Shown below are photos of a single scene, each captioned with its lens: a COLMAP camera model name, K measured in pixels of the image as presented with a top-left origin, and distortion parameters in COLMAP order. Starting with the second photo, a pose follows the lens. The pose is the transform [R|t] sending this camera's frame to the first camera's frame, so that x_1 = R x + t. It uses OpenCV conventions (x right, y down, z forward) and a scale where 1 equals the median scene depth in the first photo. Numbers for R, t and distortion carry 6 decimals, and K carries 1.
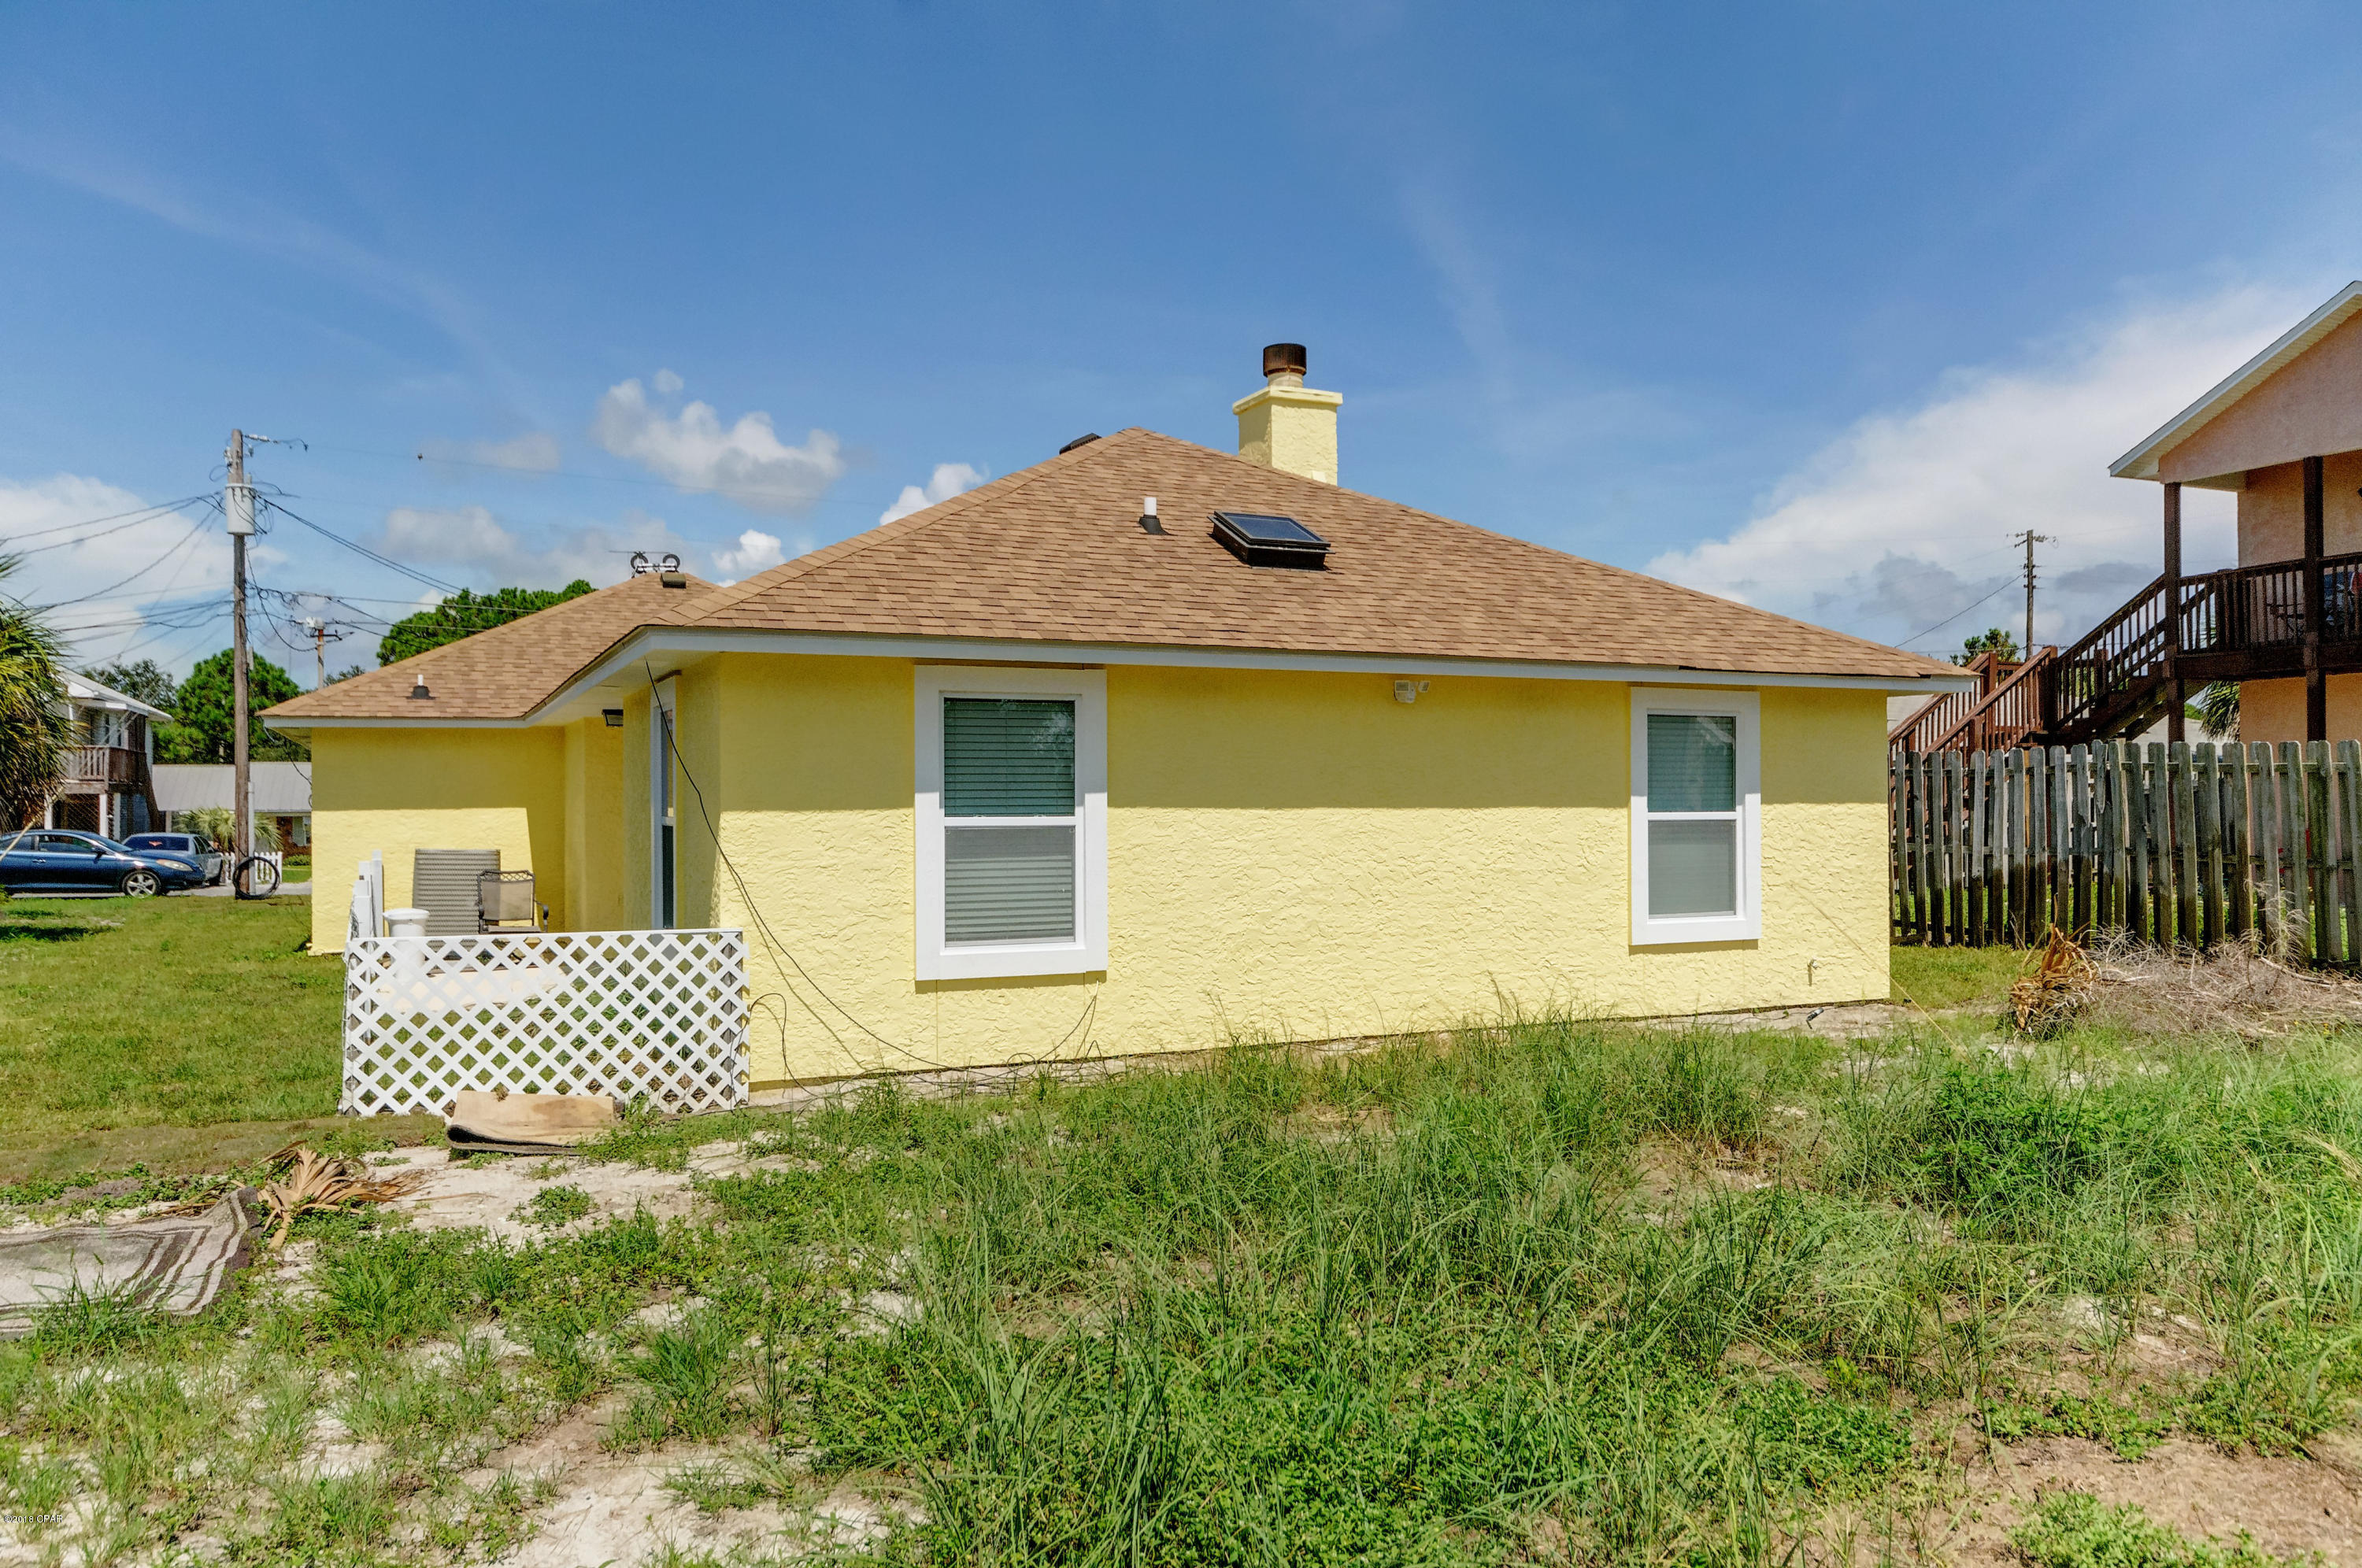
lens RADIAL K [[1686.3, 0, 1181.5], [0, 1686.3, 777.5], [0, 0, 1]] dist [-0.006246, -0.001178]
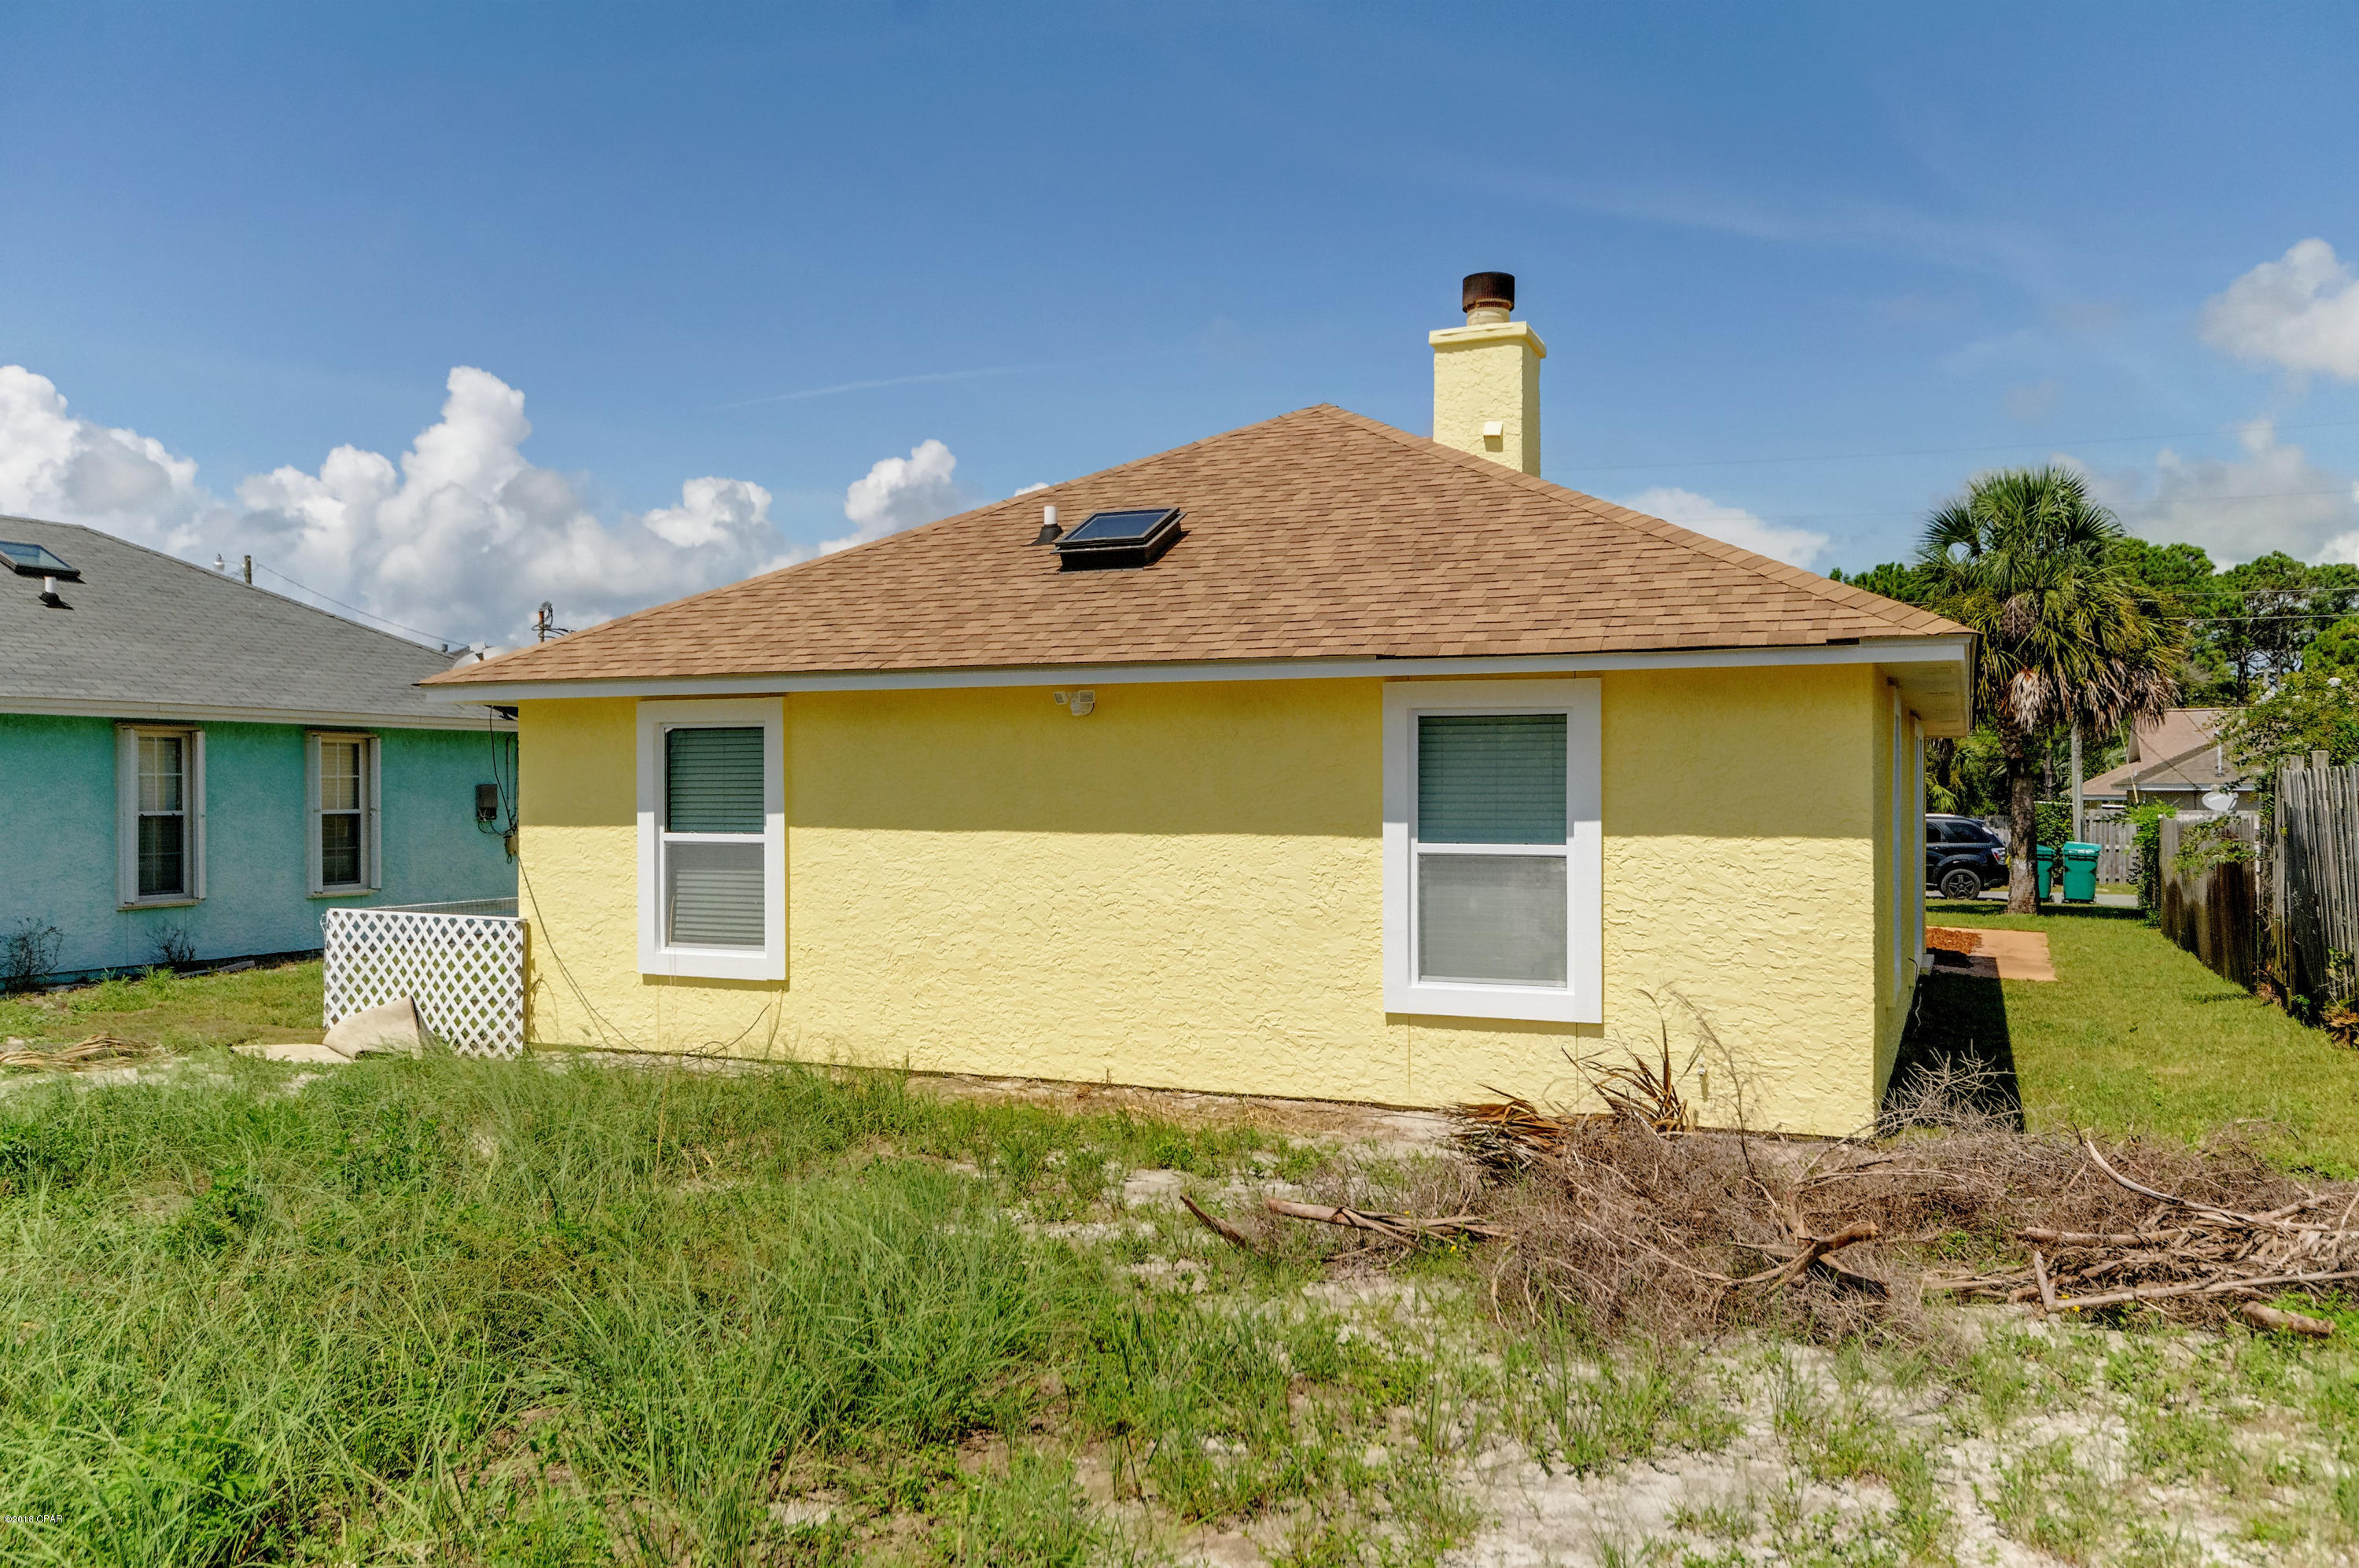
lens RADIAL K [[1815.7, 0, 1179.9], [0, 1815.7, 790.7], [0, 0, 1]] dist [-0.004240, 0.000538]
pose [[0.654980, -0.005470, -0.755626, 0.913758], [-0.001498, 0.999962, -0.008537, 0.004200], [0.755644, 0.006723, 0.654948, 0.406596]]
